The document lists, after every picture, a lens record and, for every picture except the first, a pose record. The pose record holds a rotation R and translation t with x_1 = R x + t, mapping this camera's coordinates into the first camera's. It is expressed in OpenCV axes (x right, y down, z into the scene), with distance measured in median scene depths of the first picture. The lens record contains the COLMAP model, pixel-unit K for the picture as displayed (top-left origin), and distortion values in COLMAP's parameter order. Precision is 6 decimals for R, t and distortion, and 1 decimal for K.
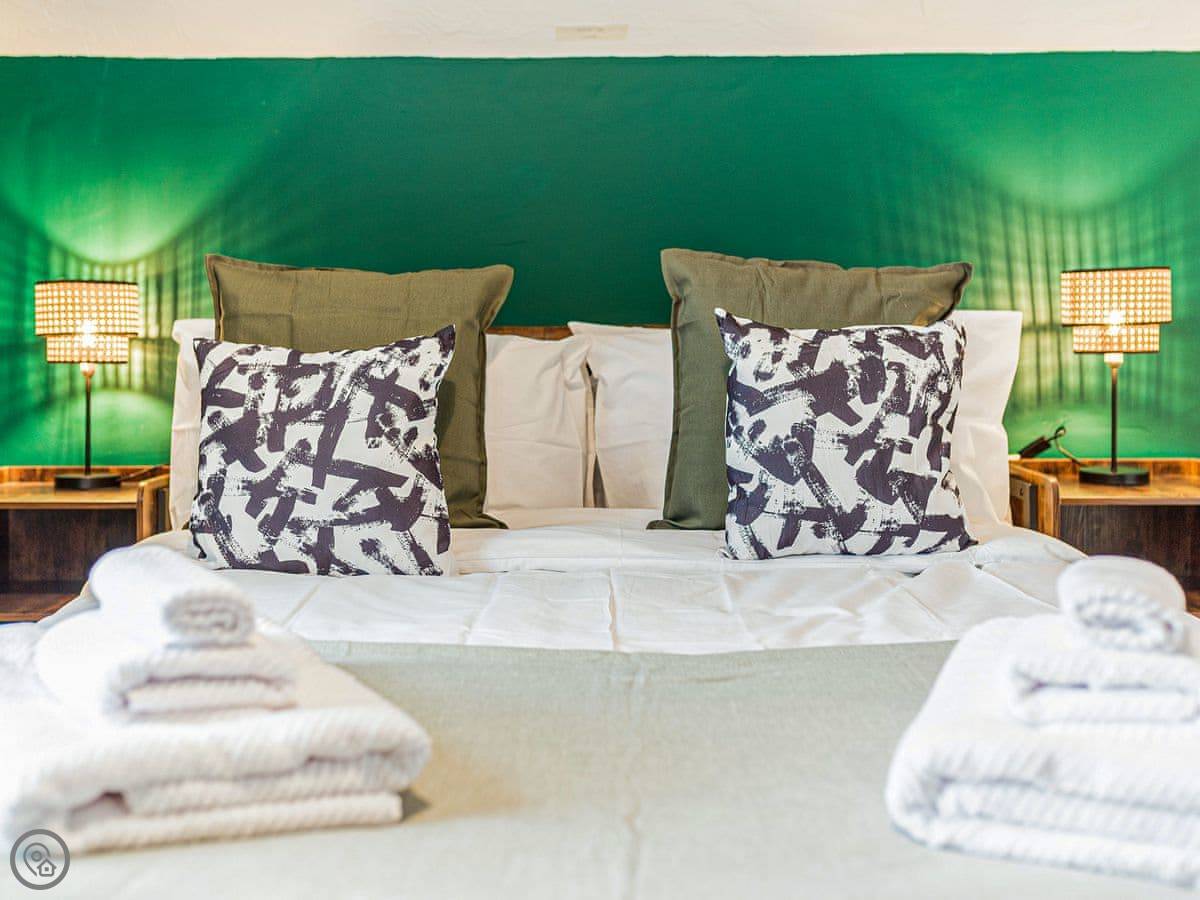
lens RADIAL K [[1316.8, 0, 324.1], [0, 1316.8, 448.8], [0, 0, 1]] dist [-0.017223, -0.035836]
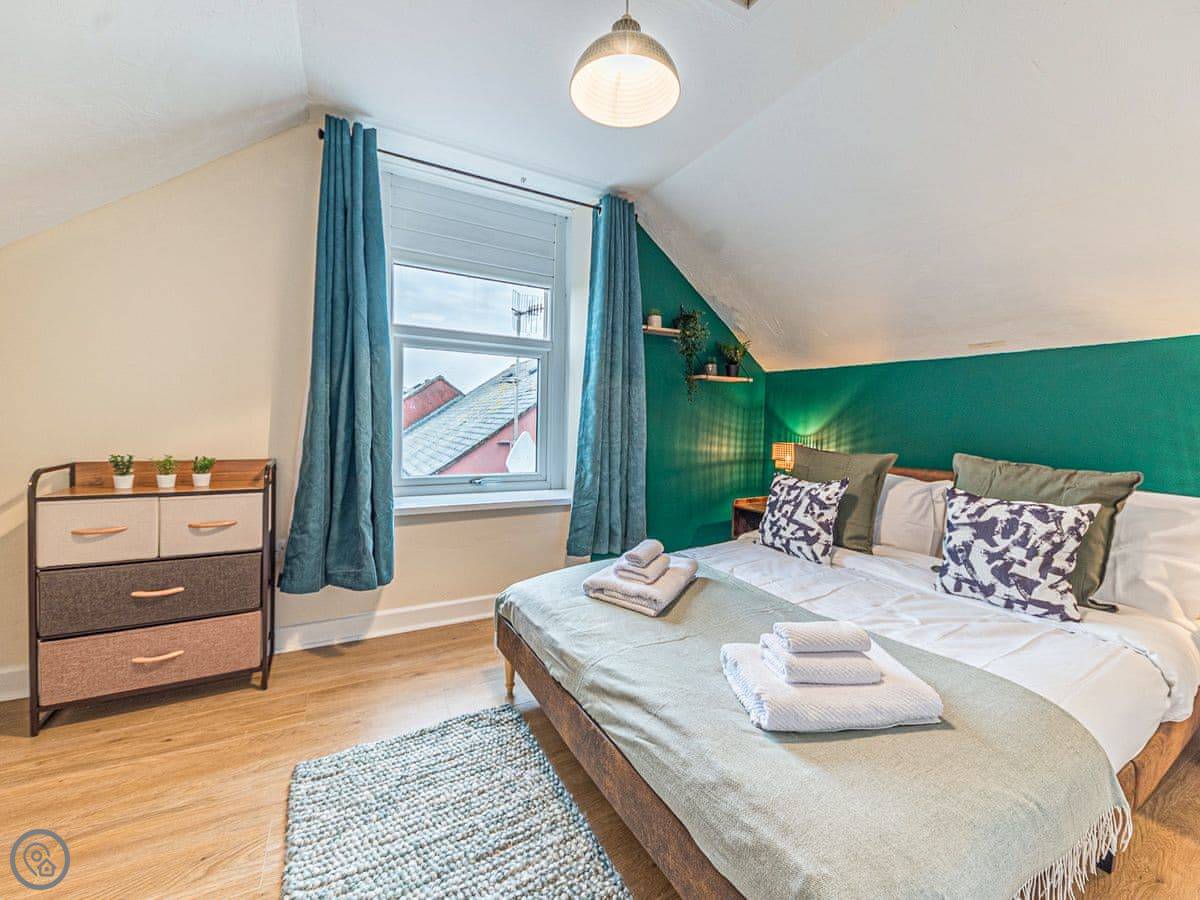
lens RADIAL K [[485.1, 0, 600.6], [0, 485.1, 423.8], [0, 0, 1]] dist [0.011913, -0.008905]
pose [[0.512243, 0.023085, -0.858530, 0.766613], [-0.034439, 0.999387, 0.006324, -0.210757], [0.858150, 0.026328, 0.512724, -0.009884]]
